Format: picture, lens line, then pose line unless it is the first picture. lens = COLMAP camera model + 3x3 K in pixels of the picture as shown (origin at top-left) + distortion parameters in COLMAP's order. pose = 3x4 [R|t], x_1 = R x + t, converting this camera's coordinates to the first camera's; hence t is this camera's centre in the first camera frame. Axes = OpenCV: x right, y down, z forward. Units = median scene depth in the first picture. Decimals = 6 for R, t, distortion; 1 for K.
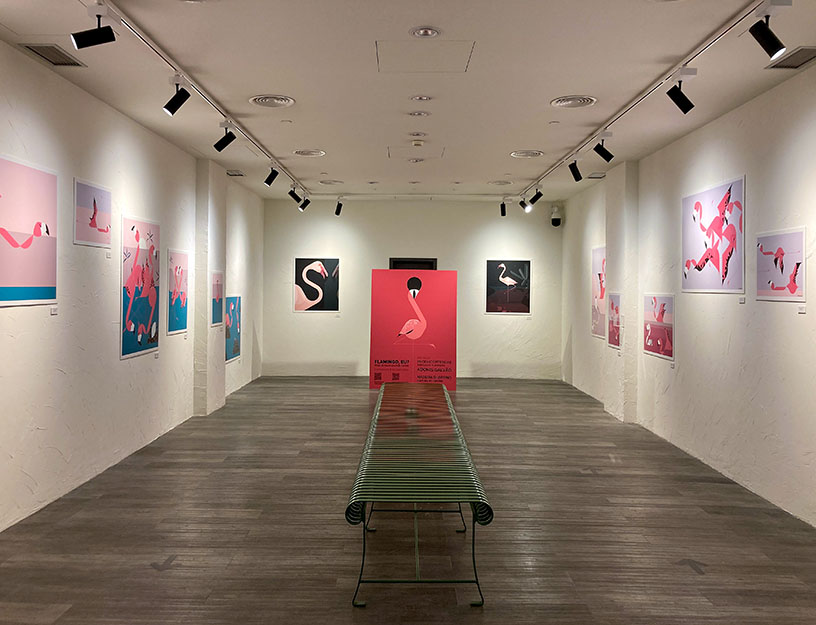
lens RADIAL K [[688.3, 0, 388.7], [0, 688.3, 277.5], [0, 0, 1]] dist [-0.015899, -0.001113]
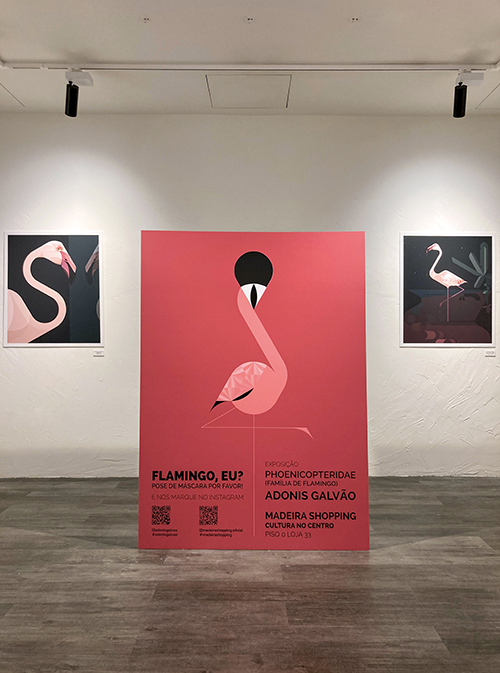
lens RADIAL K [[546.4, 0, 250.9], [0, 546.4, 333.3], [0, 0, 1]] dist [-0.003732, -0.001249]
pose [[0.999698, -0.011648, 0.021644, 0.046687], [0.010946, 0.999419, 0.032265, 0.056481], [-0.022007, -0.032018, 0.999245, 1.152886]]
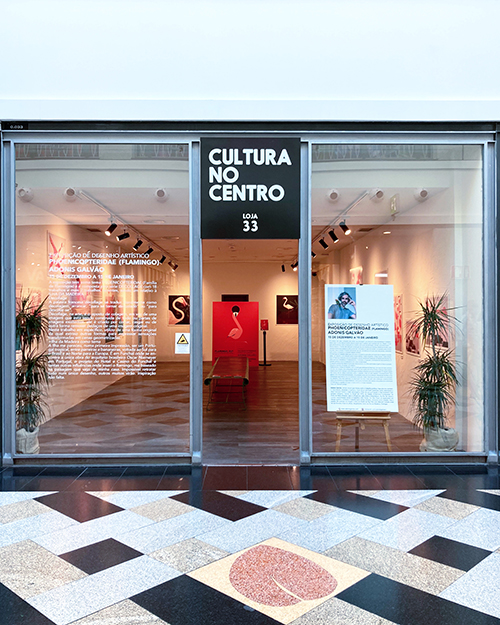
lens RADIAL K [[554.7, 0, 254.6], [0, 554.7, 311.0], [0, 0, 1]] dist [0.007997, 0.000244]
pose [[0.998260, -0.015101, 0.056992, 0.005867], [0.014169, 0.999760, 0.016725, -0.016822], [-0.057231, -0.015889, 0.998235, -0.816530]]
